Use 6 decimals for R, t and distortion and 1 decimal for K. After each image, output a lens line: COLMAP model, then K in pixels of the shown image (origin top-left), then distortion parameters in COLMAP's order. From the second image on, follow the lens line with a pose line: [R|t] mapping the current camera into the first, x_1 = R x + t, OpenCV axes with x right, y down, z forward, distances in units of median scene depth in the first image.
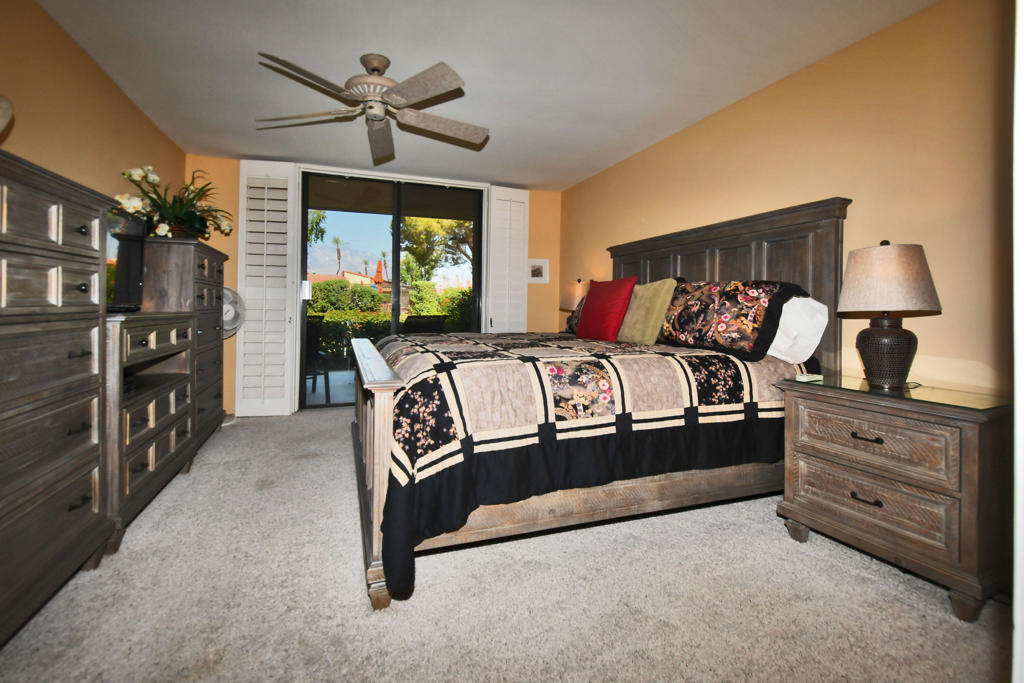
lens RADIAL K [[467.4, 0, 486.7], [0, 467.4, 338.9], [0, 0, 1]] dist [0.002884, -0.016393]
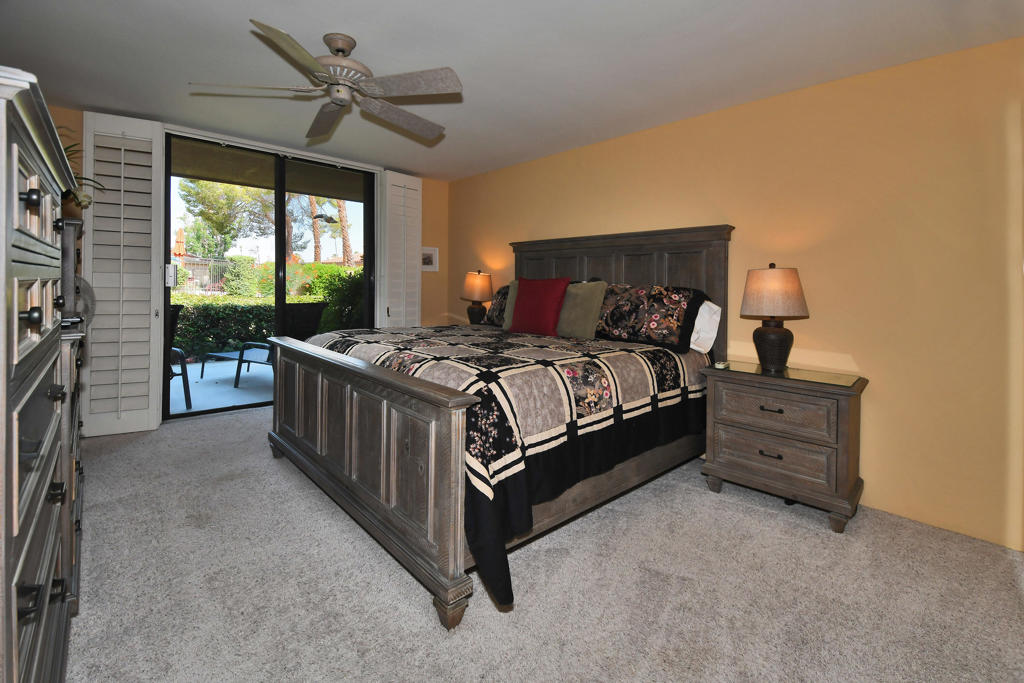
lens RADIAL K [[461.1, 0, 533.7], [0, 461.1, 321.4], [0, 0, 1]] dist [-0.001788, -0.017369]
pose [[0.921624, -0.009750, 0.387963, -0.302354], [0.010278, 0.999947, 0.000715, -0.047110], [-0.387949, 0.003328, 0.921675, 0.023873]]
